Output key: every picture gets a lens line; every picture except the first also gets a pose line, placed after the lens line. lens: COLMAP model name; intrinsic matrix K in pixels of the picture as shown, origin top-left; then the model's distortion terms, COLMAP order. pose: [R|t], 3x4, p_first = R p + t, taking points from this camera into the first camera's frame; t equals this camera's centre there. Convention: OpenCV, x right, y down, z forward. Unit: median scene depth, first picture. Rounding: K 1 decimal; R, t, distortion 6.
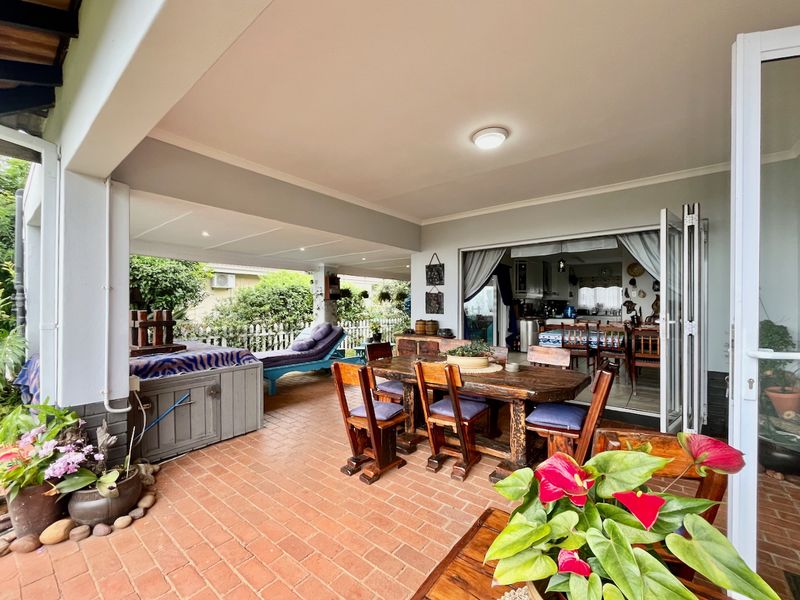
lens RADIAL K [[328.8, 0, 401.9], [0, 328.8, 302.0], [0, 0, 1]] dist [0.000022, -0.000044]
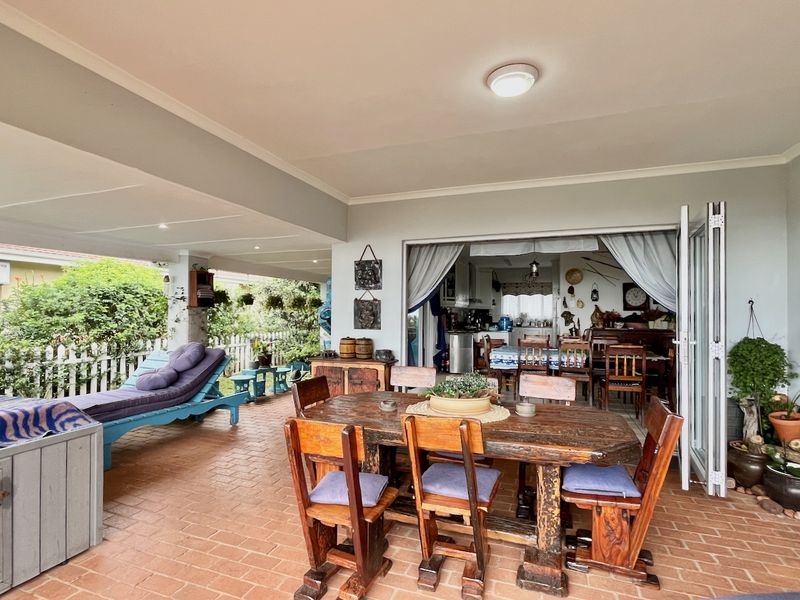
lens RADIAL K [[408.3, 0, 398.6], [0, 408.3, 304.8], [0, 0, 1]] dist [-0.002494, -0.000848]
pose [[0.952909, 0.011944, 0.303022, -0.102019], [-0.009591, 0.999911, -0.009252, -0.008922], [-0.303106, 0.005909, 0.952939, 0.125541]]
